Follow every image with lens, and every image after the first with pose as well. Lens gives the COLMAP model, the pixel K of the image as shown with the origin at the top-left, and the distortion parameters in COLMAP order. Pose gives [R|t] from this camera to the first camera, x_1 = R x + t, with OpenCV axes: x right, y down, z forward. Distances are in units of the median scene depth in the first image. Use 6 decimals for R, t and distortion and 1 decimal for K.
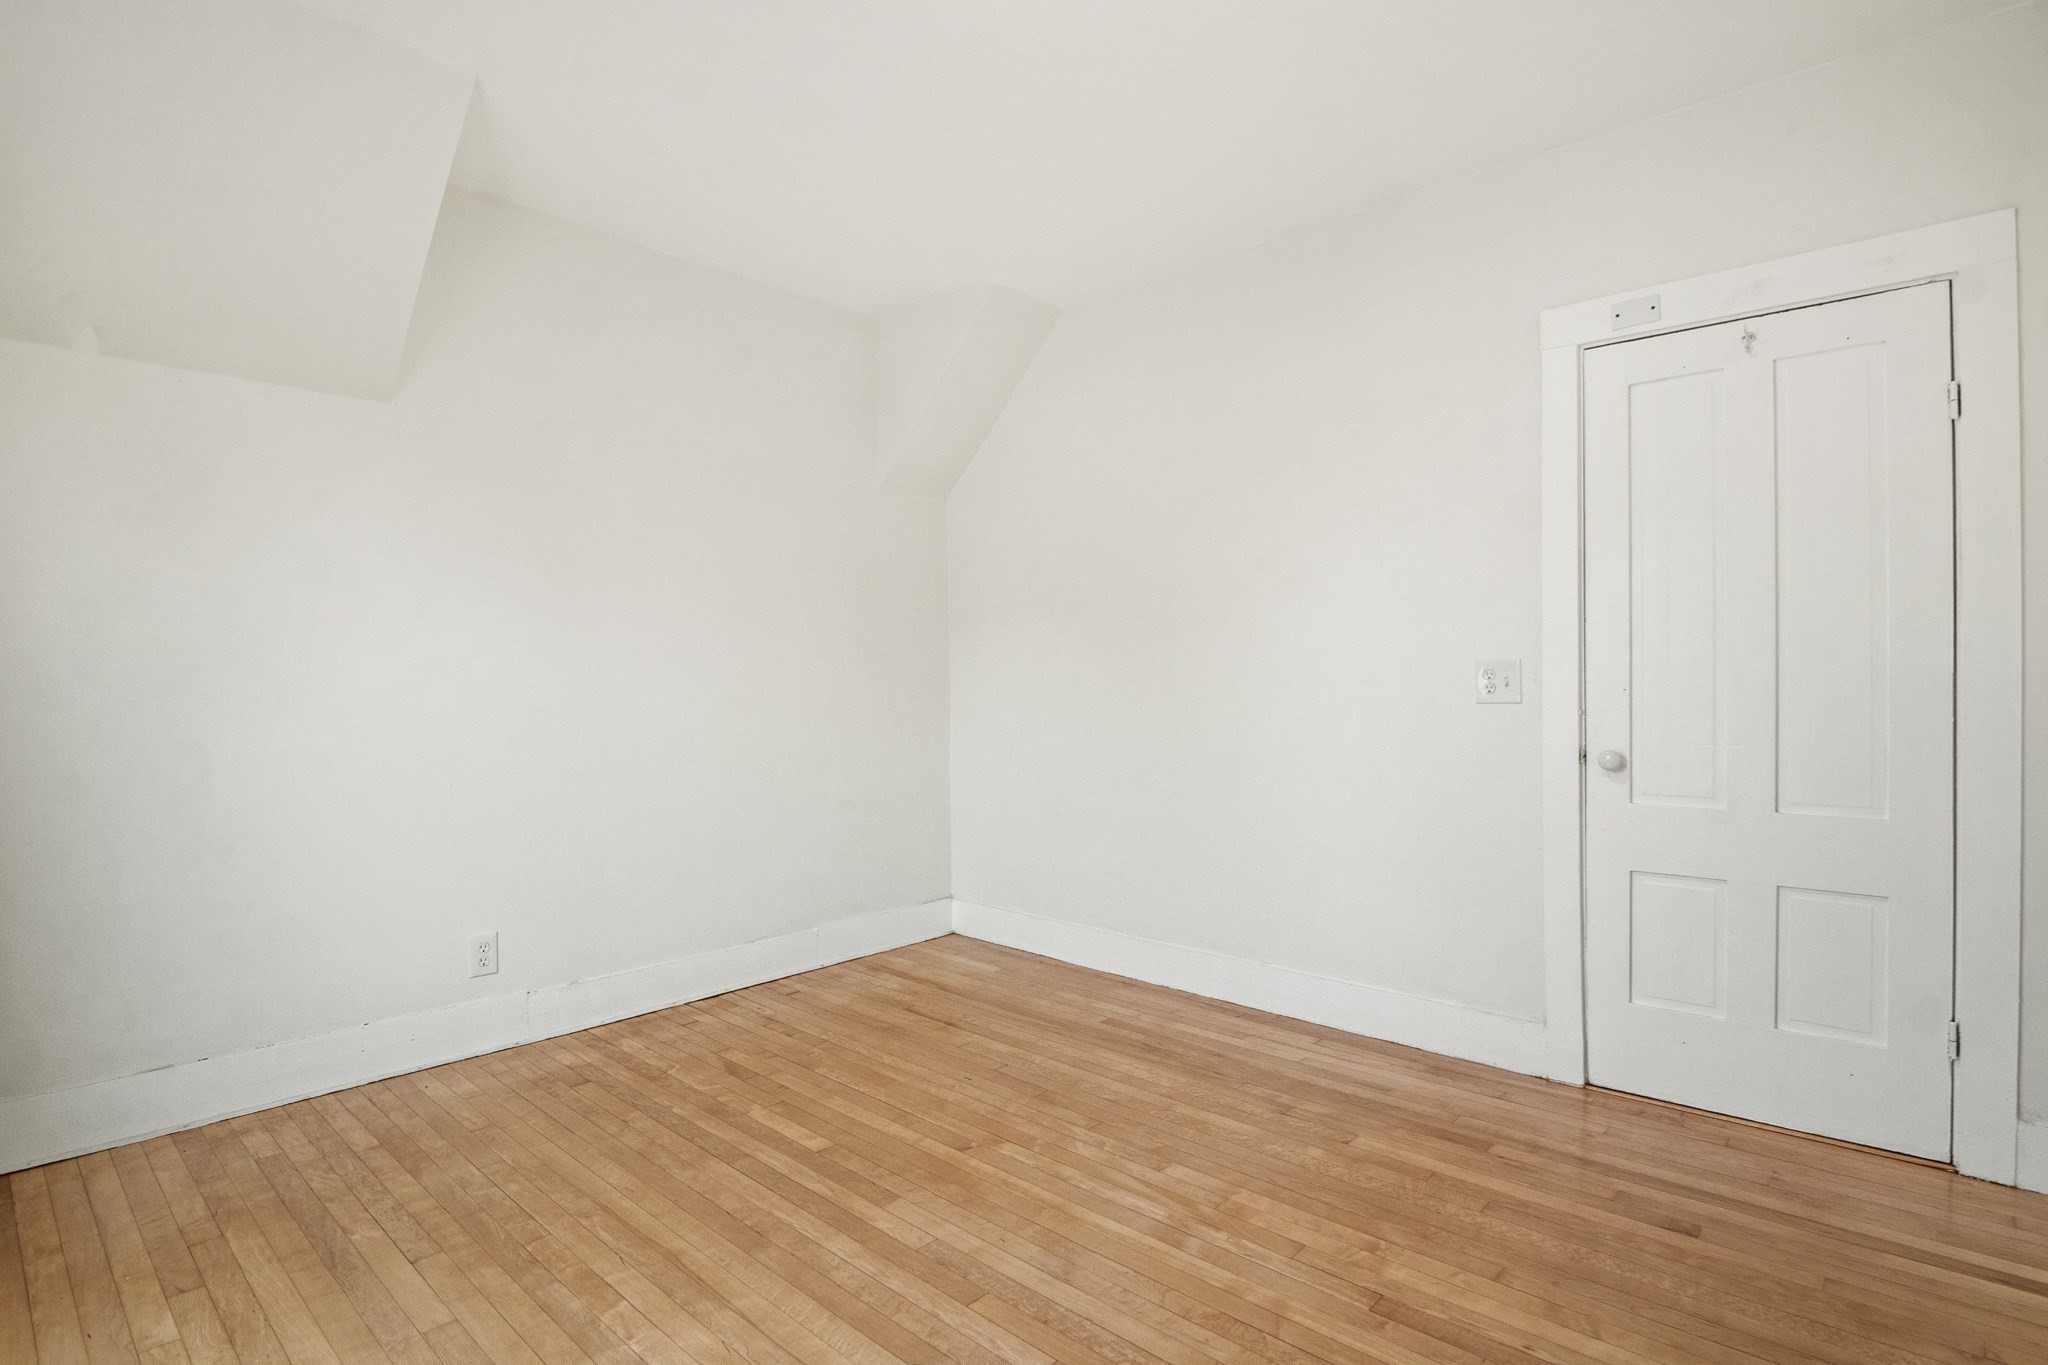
lens RADIAL K [[1007.1, 0, 1033.5], [0, 1007.1, 683.4], [0, 0, 1]] dist [-0.024502, -0.000867]
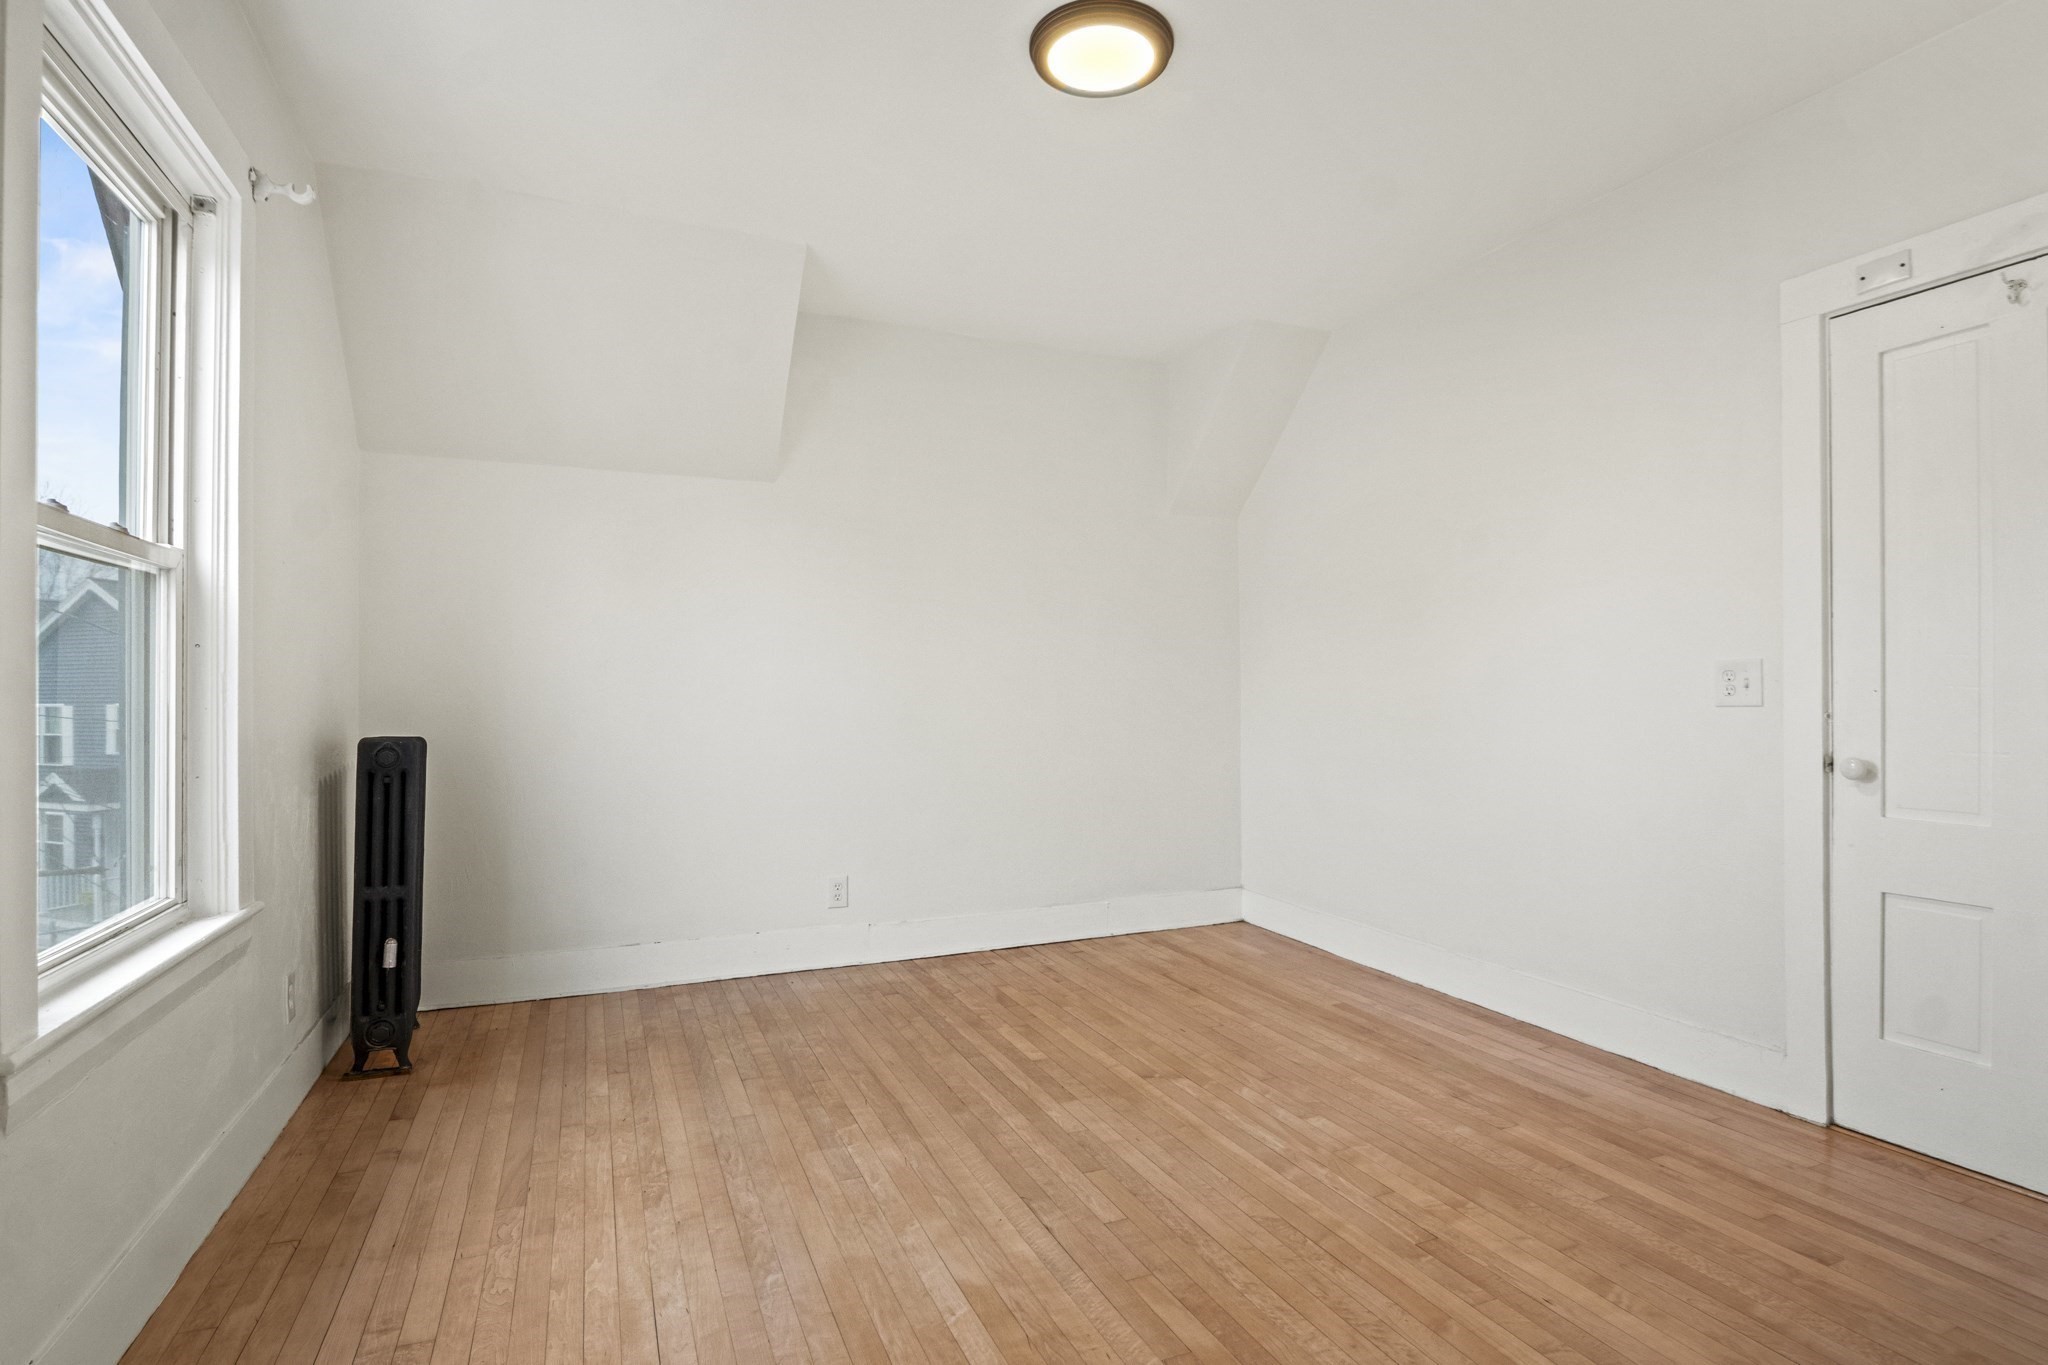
lens RADIAL K [[1007.1, 0, 1033.5], [0, 1007.1, 683.4], [0, 0, 1]] dist [-0.024502, -0.000867]
pose [[0.912093, -0.002272, -0.409976, 0.285066], [-0.002881, 0.999924, -0.011951, 0.013900], [0.409972, 0.012081, 0.912018, -0.136403]]
